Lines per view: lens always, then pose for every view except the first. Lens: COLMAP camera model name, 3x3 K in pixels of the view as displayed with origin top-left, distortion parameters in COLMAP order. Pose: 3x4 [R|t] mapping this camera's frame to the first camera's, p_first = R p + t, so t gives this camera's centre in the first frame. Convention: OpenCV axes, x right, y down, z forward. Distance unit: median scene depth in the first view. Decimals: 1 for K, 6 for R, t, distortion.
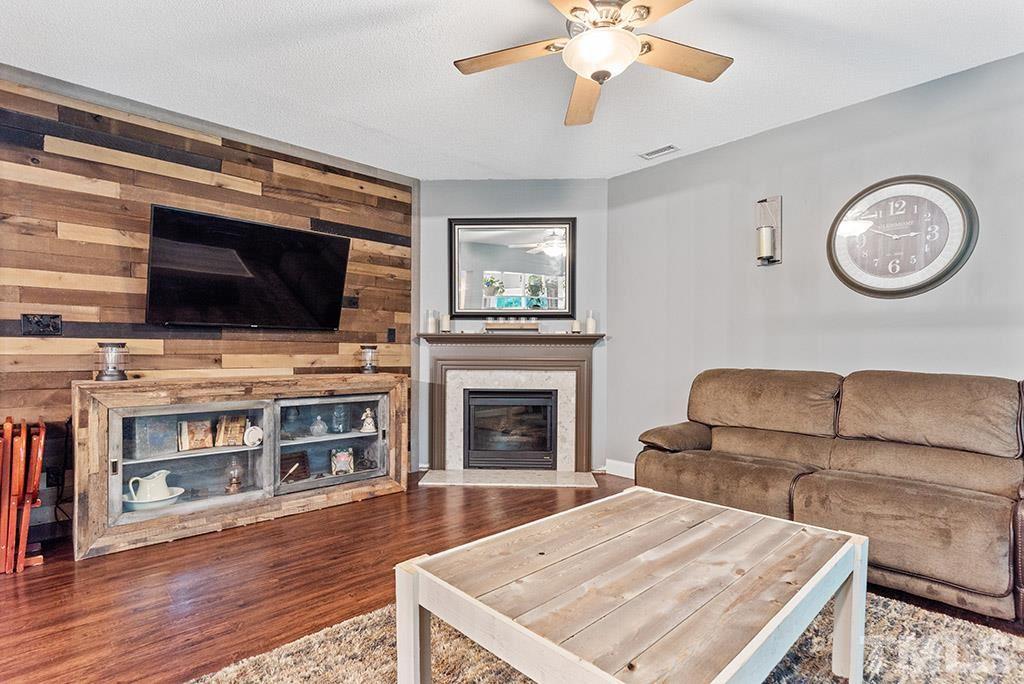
lens RADIAL K [[496.1, 0, 515.0], [0, 496.1, 354.3], [0, 0, 1]] dist [0.000474, -0.000540]
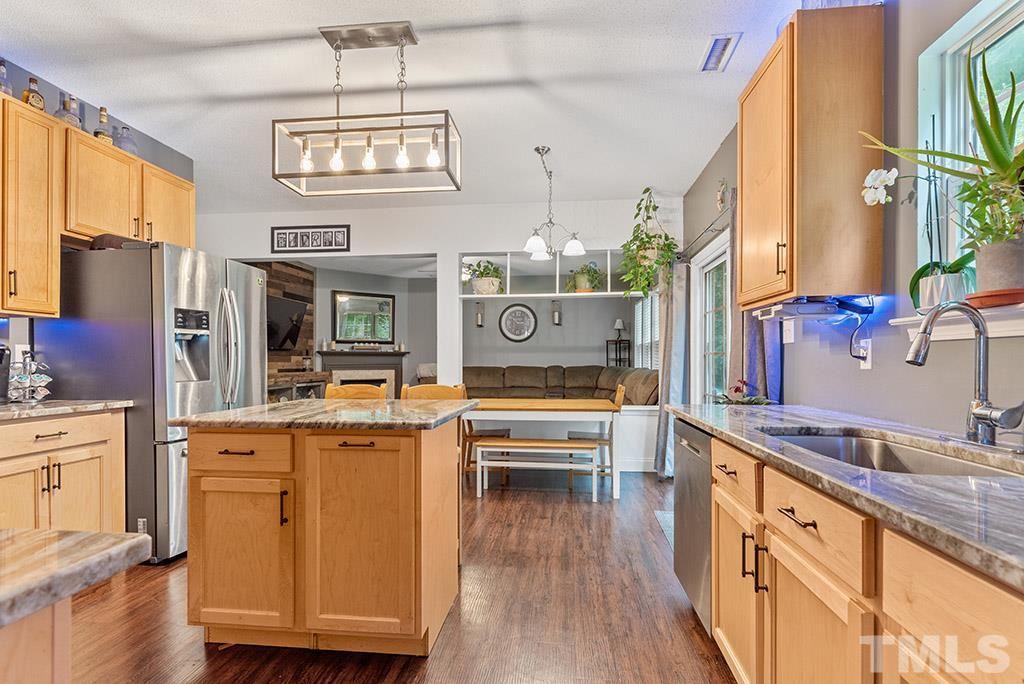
lens RADIAL K [[496.1, 0, 515.0], [0, 496.1, 354.3], [0, 0, 1]] dist [0.000474, -0.000540]
pose [[0.758955, 0.003343, 0.651134, -0.852005], [0.006277, 0.999903, -0.012450, -0.000409], [-0.651113, 0.013536, 0.758860, -0.903130]]
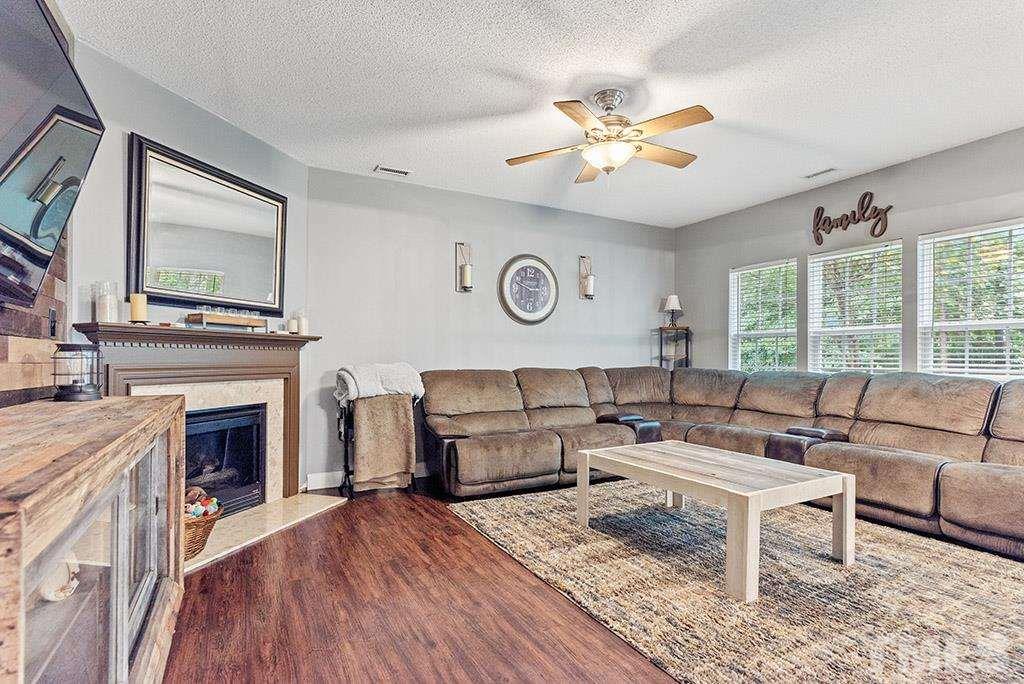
lens RADIAL K [[496.1, 0, 515.0], [0, 496.1, 354.3], [0, 0, 1]] dist [0.000474, -0.000540]
pose [[0.257678, 0.003378, 0.966225, -0.600846], [0.000393, 0.999993, -0.003601, -0.004374], [-0.966231, 0.001308, 0.257675, 0.407413]]
